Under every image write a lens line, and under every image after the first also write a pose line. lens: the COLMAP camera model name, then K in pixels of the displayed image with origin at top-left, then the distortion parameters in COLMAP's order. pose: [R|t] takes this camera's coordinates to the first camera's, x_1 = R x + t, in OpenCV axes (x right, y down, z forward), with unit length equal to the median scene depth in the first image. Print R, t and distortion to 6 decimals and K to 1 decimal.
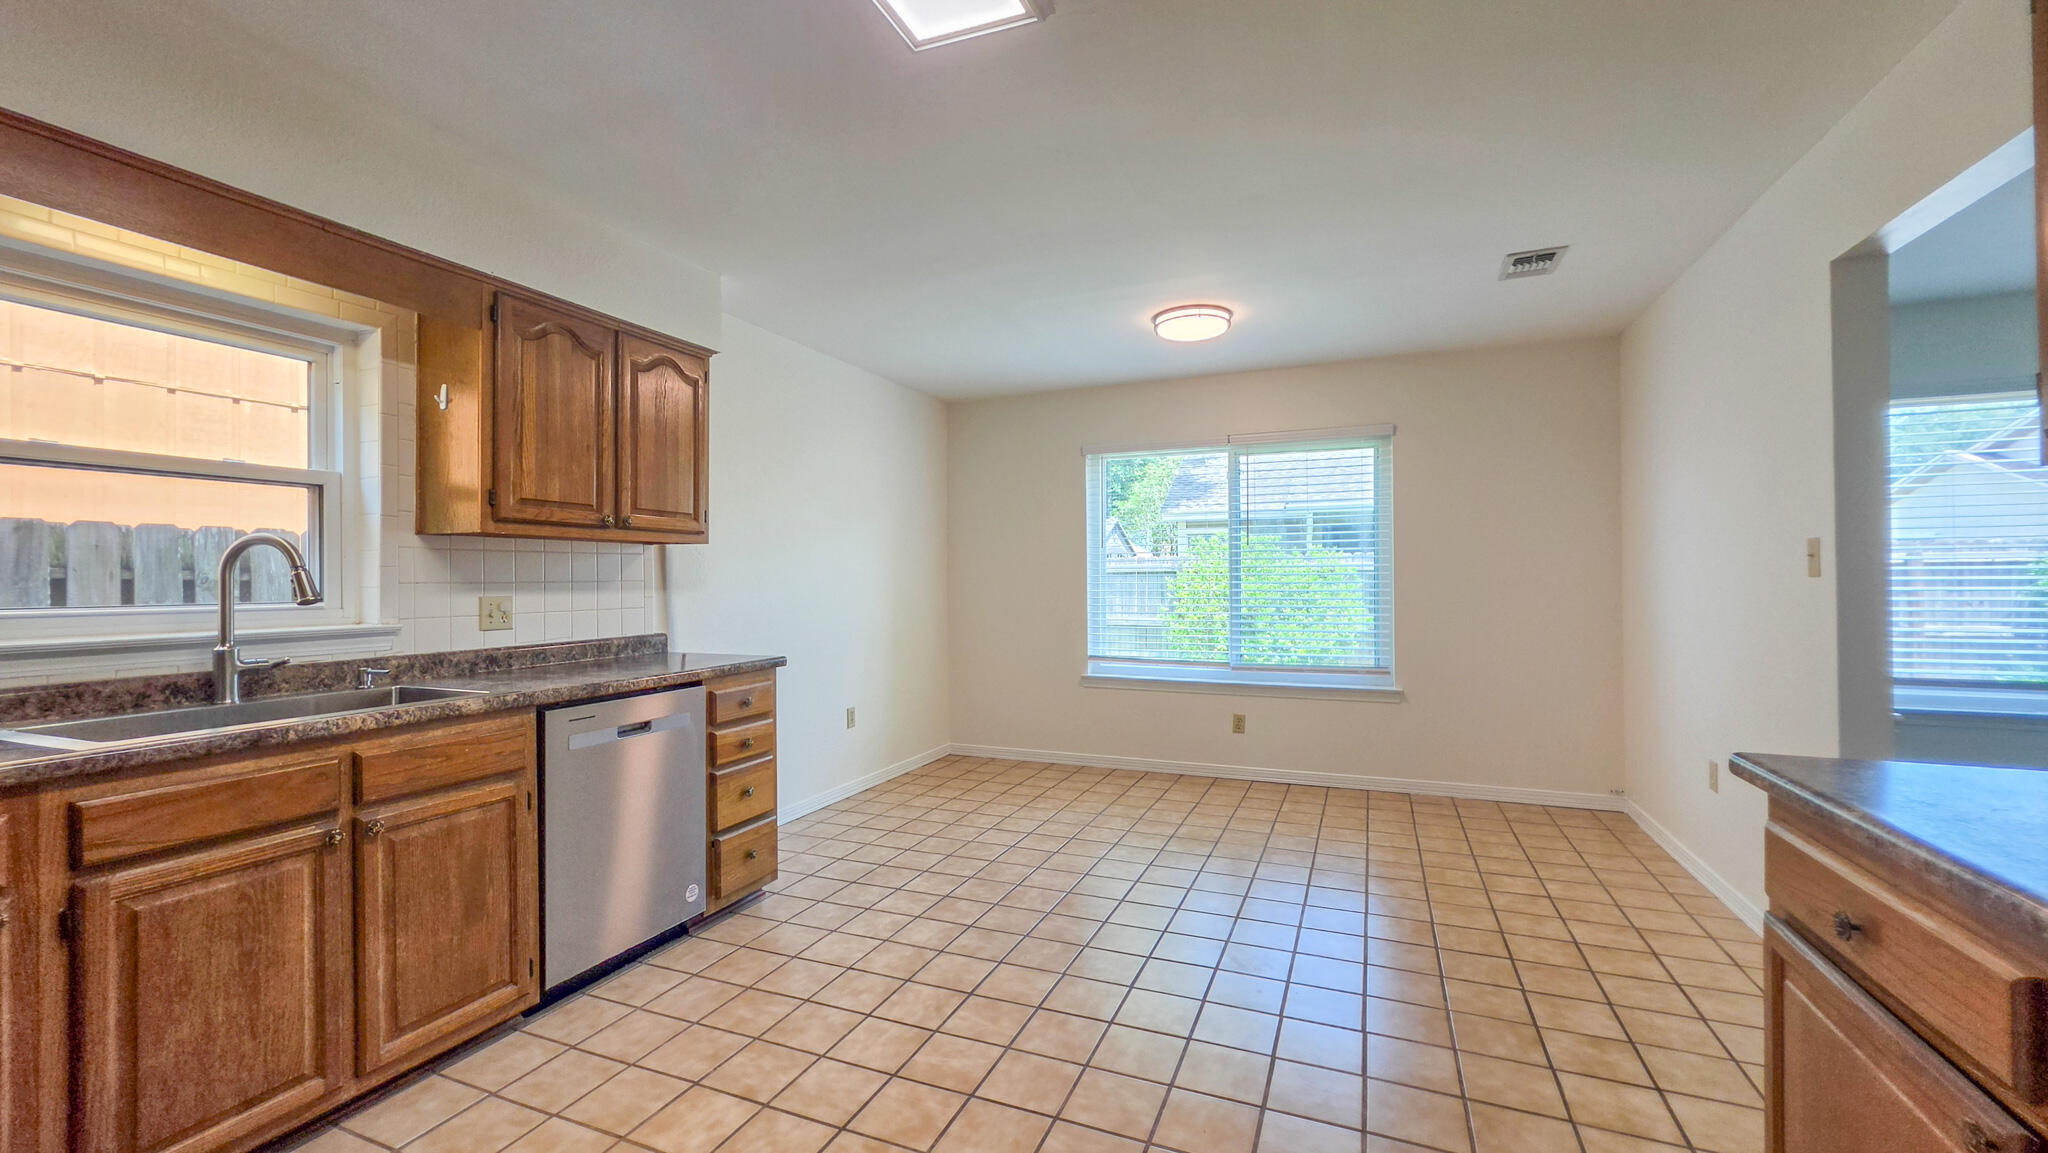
lens RADIAL K [[819.2, 0, 1024.0], [0, 819.2, 576.5], [0, 0, 1]] dist [-0.001510, -0.000090]
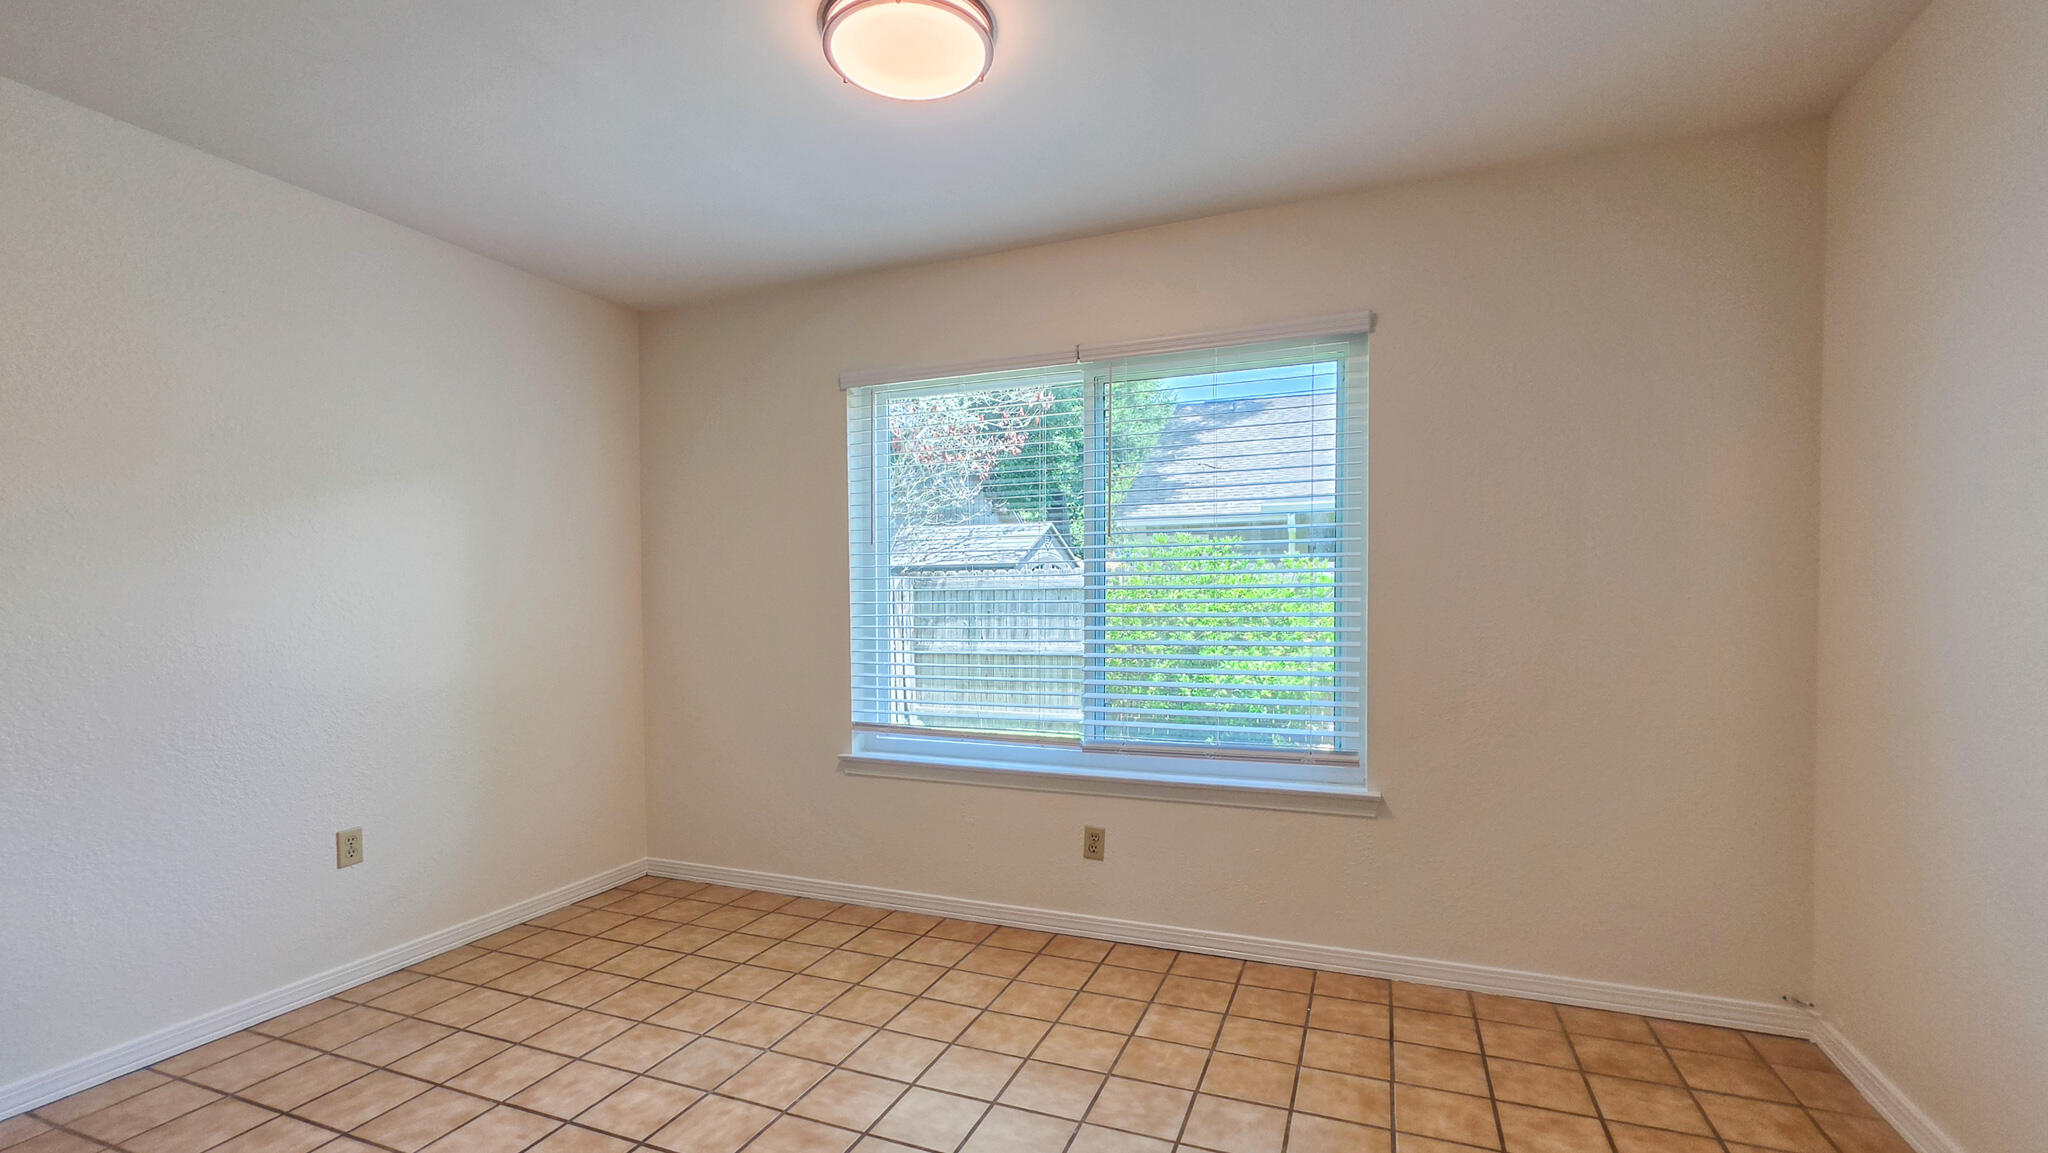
lens RADIAL K [[792.0, 0, 1020.1], [0, 792.0, 619.8], [0, 0, 1]] dist [0.027886, -0.000084]
pose [[0.998496, 0.004340, -0.054655, 0.244200], [-0.002314, 0.999310, 0.037082, -0.001964], [0.054778, -0.036899, 0.997817, 0.444264]]
